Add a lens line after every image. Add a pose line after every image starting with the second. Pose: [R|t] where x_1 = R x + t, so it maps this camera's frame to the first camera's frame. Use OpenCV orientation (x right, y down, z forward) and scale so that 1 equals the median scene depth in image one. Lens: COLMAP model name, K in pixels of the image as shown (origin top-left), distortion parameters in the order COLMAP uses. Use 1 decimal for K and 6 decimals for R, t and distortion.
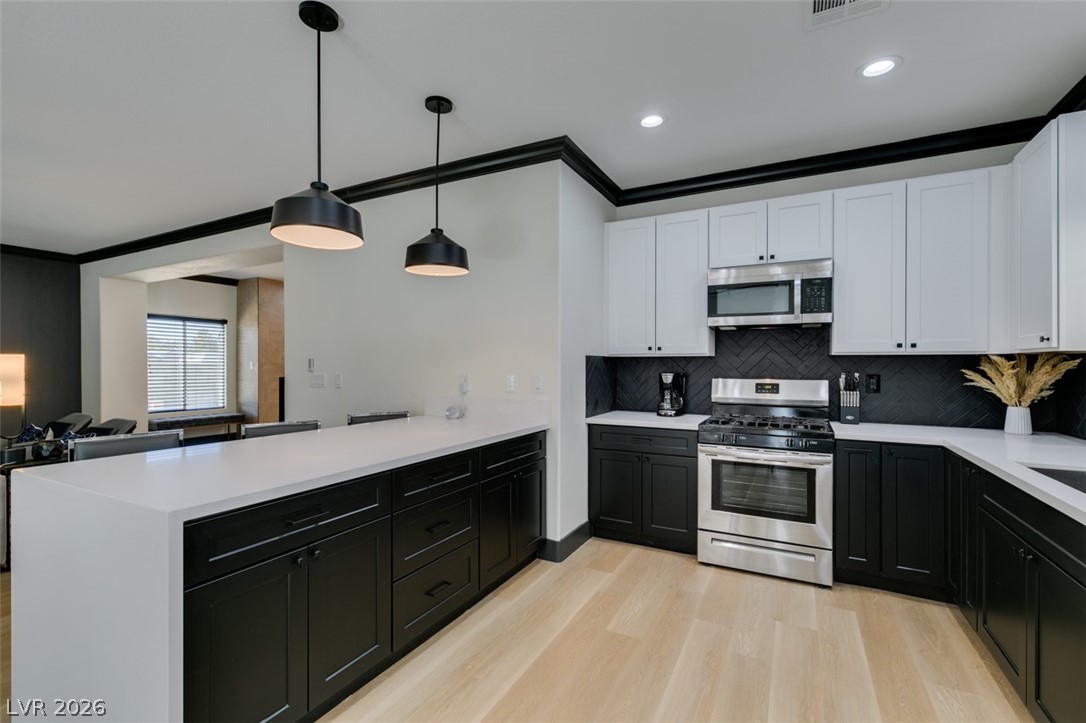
lens RADIAL K [[482.7, 0, 542.2], [0, 482.7, 365.2], [0, 0, 1]] dist [0.004968, -0.001335]
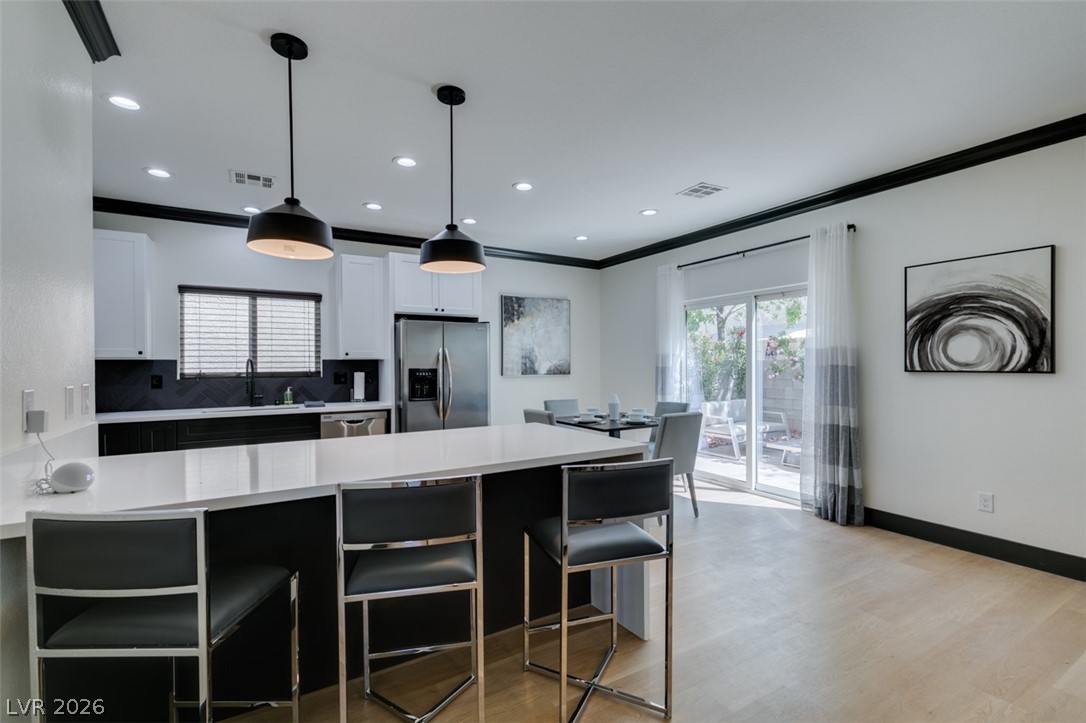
lens RADIAL K [[485.3, 0, 541.8], [0, 485.3, 365.7], [0, 0, 1]] dist [0.004735, -0.001273]
pose [[-0.852124, 0.003208, 0.523331, -0.808243], [0.006650, 0.999967, 0.004699, -0.002721], [-0.523298, 0.007484, -0.852117, 1.193239]]
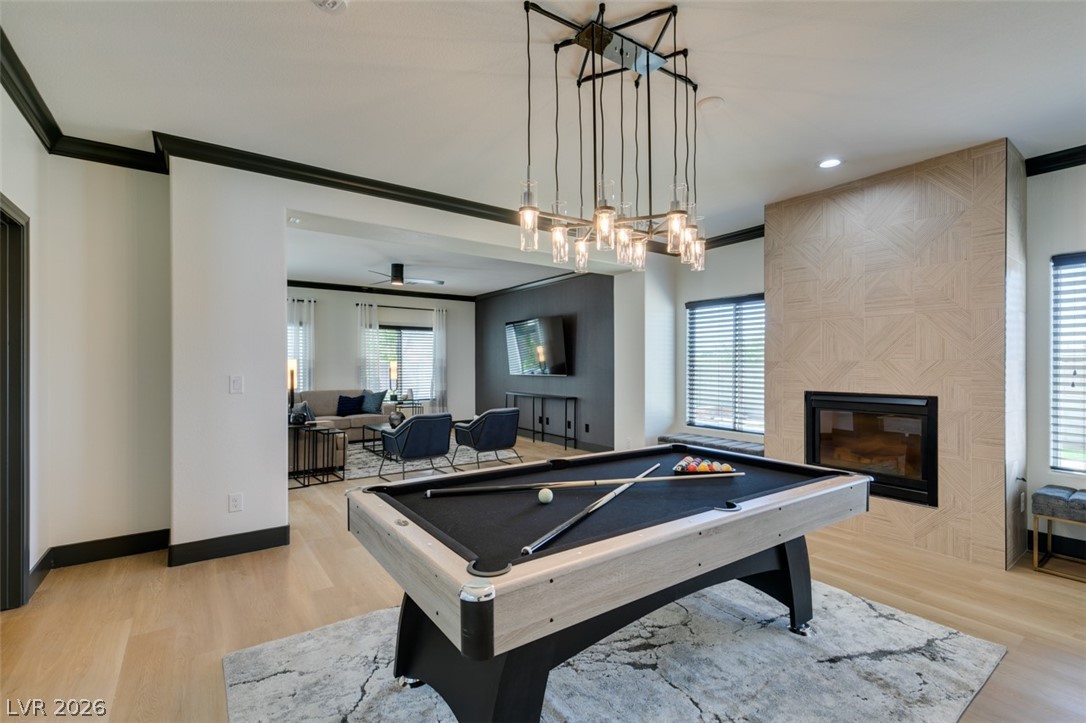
lens RADIAL K [[488.0, 0, 543.4], [0, 488.0, 370.6], [0, 0, 1]] dist [0.004459, -0.000244]
pose [[-0.448306, 0.009733, -0.893827, 0.055452], [-0.001982, 0.999927, 0.011883, -0.003388], [0.893878, 0.007099, -0.448254, 2.467233]]
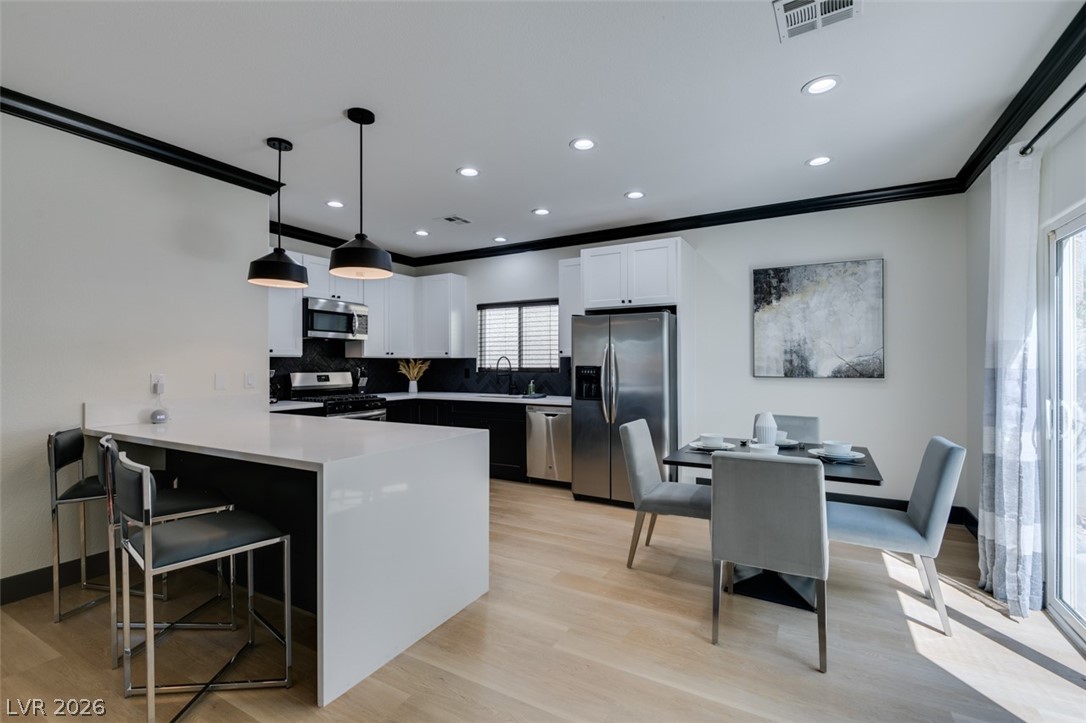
lens RADIAL K [[484.1, 0, 542.1], [0, 484.1, 363.3], [0, 0, 1]] dist [0.003908, -0.000808]
pose [[0.029201, -0.001903, 0.999572, -1.118291], [0.003824, 0.999991, 0.001792, -0.000721], [-0.999566, 0.003770, 0.029209, 0.261571]]
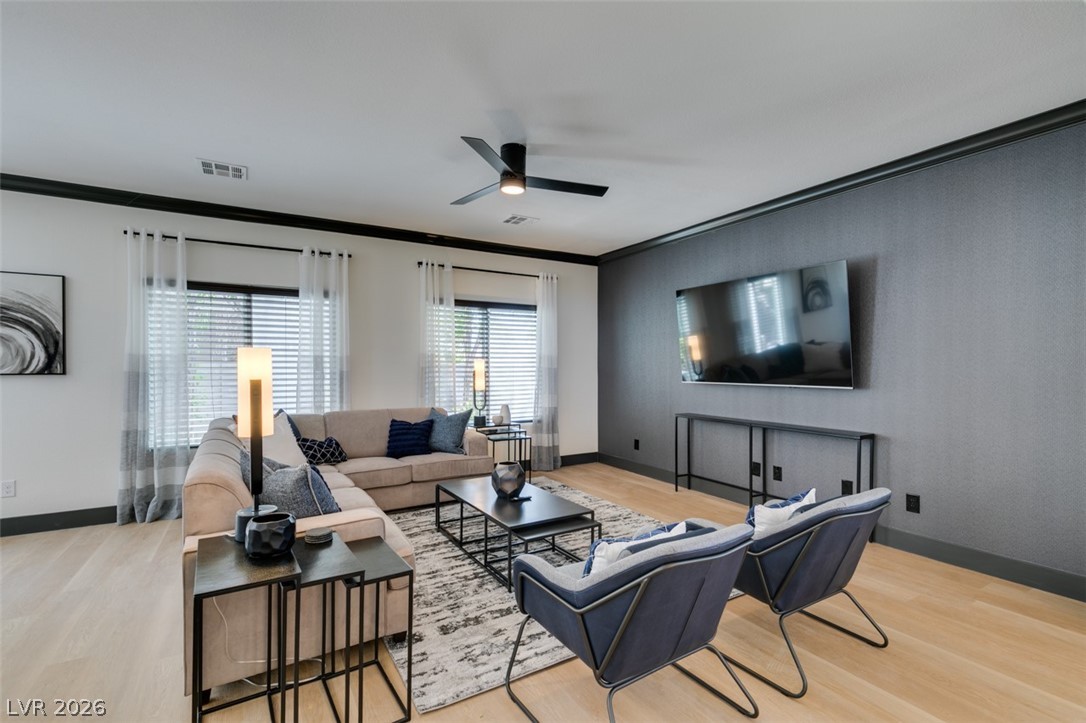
lens RADIAL K [[488.0, 0, 543.4], [0, 488.0, 370.6], [0, 0, 1]] dist [0.004459, -0.000244]
pose [[-0.525080, 0.008402, -0.851011, -0.746004], [-0.001926, 0.999937, 0.011061, -0.003190], [0.851051, 0.007447, -0.525031, 1.523666]]
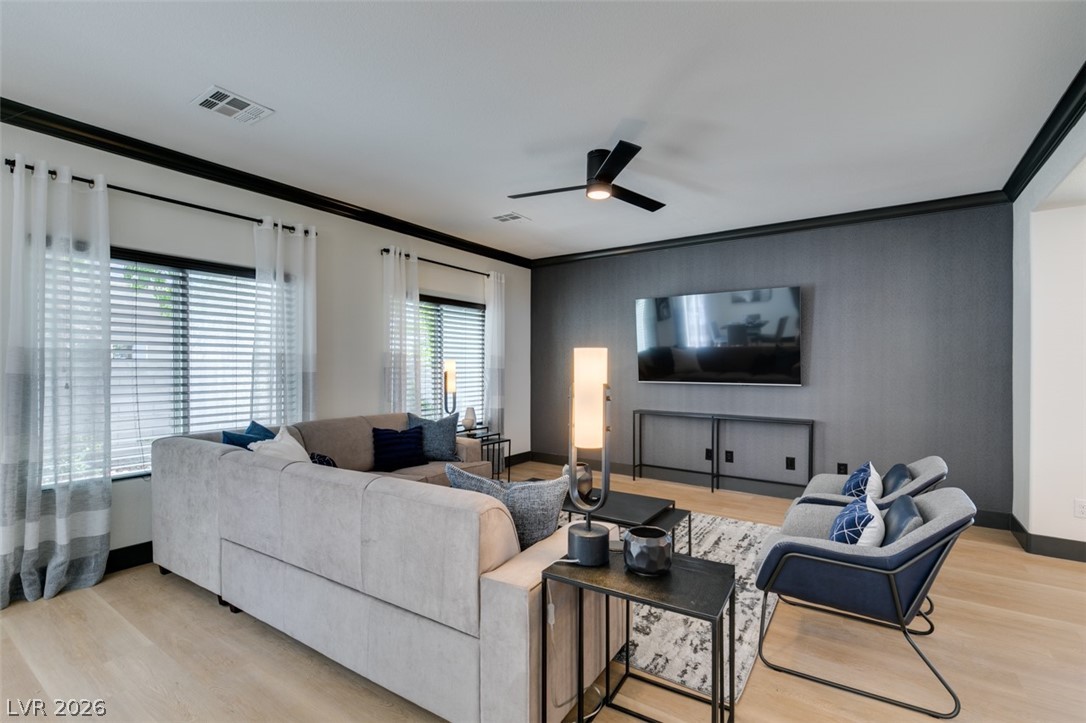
lens RADIAL K [[486.3, 0, 543.6], [0, 486.3, 368.8], [0, 0, 1]] dist [0.001890, -0.000318]
pose [[-0.120405, 0.003764, -0.992718, -0.550233], [-0.006433, 0.999969, 0.004571, -0.002622], [0.992704, 0.006936, -0.120377, 0.967397]]
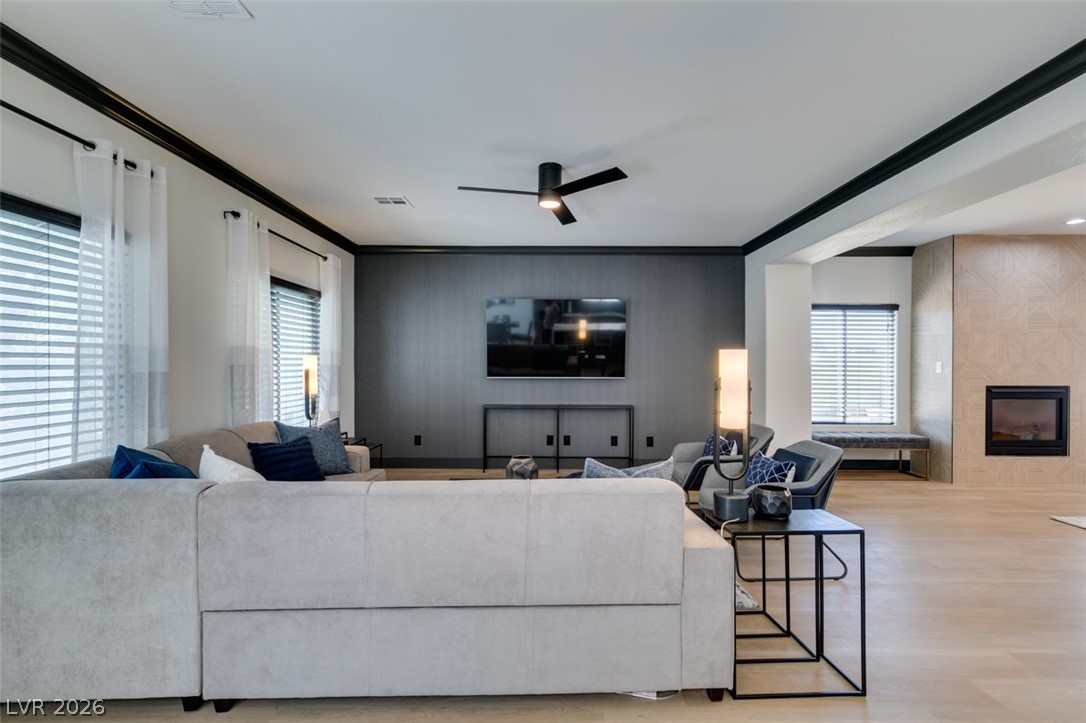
lens RADIAL K [[485.3, 0, 541.8], [0, 485.3, 365.7], [0, 0, 1]] dist [0.004735, -0.001273]
pose [[0.461657, 0.005327, -0.887043, -0.607783], [-0.005191, 0.999981, 0.003304, -0.002043], [0.887043, 0.003080, 0.461676, 0.451495]]
